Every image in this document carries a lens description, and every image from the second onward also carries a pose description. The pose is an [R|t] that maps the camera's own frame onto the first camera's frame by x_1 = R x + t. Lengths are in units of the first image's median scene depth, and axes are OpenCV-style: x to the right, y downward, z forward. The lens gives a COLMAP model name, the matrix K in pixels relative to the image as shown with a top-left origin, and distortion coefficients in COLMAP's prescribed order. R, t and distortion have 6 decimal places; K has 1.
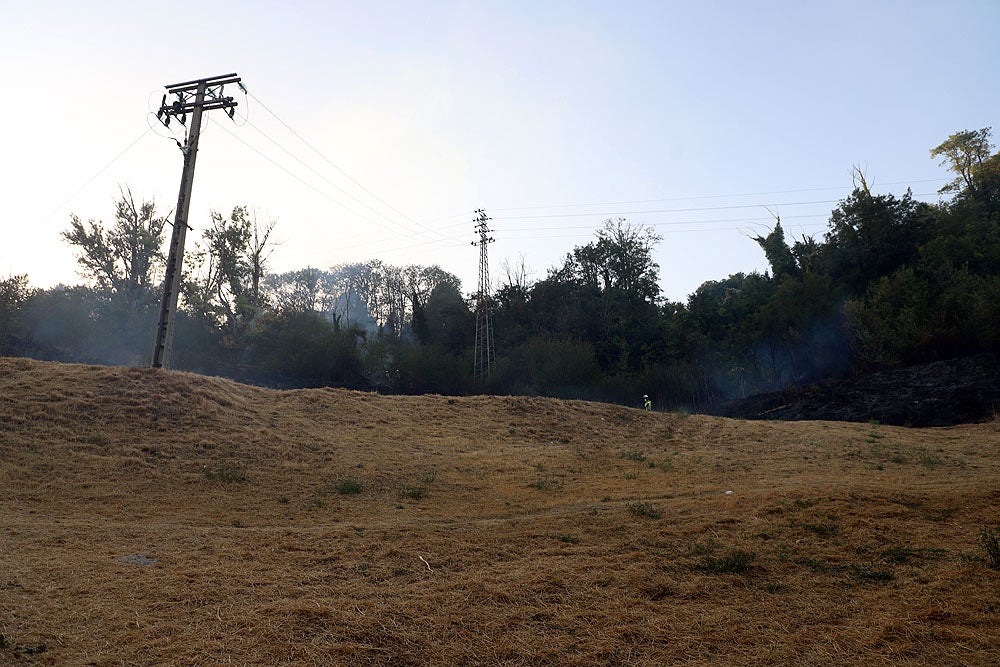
lens RADIAL K [[669.2, 0, 500.0], [0, 669.2, 333.5], [0, 0, 1]] dist [-0.097459, 0.046904]
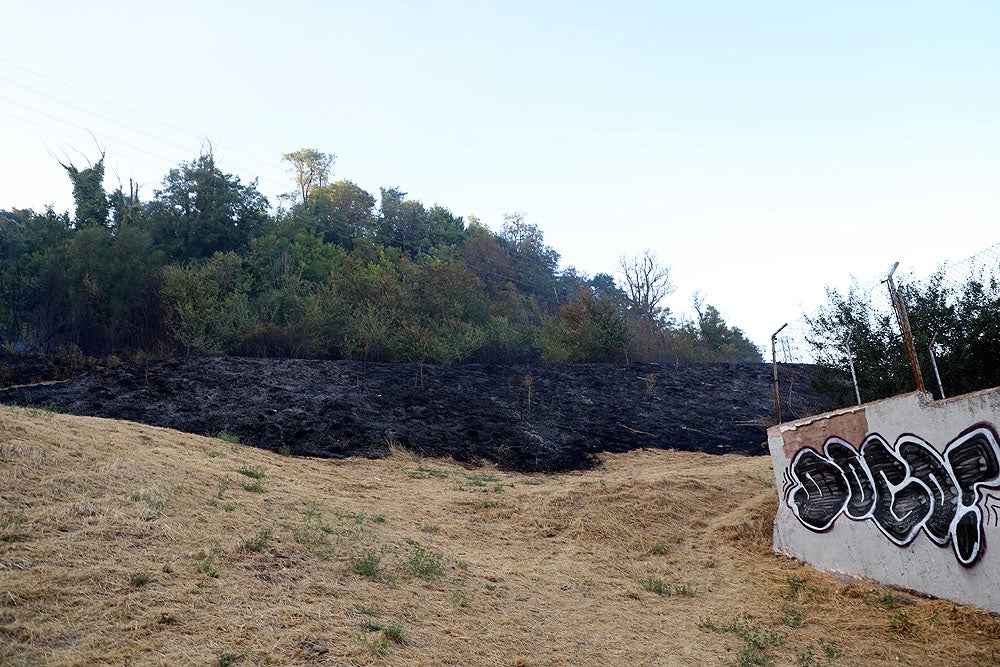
lens RADIAL K [[669.2, 0, 500.0], [0, 669.2, 333.5], [0, 0, 1]] dist [-0.097459, 0.046904]
pose [[0.506473, 0.215431, 0.834910, 0.710466], [-0.226211, 0.967567, -0.112437, 0.208552], [-0.832054, -0.131919, 0.538779, 1.774222]]
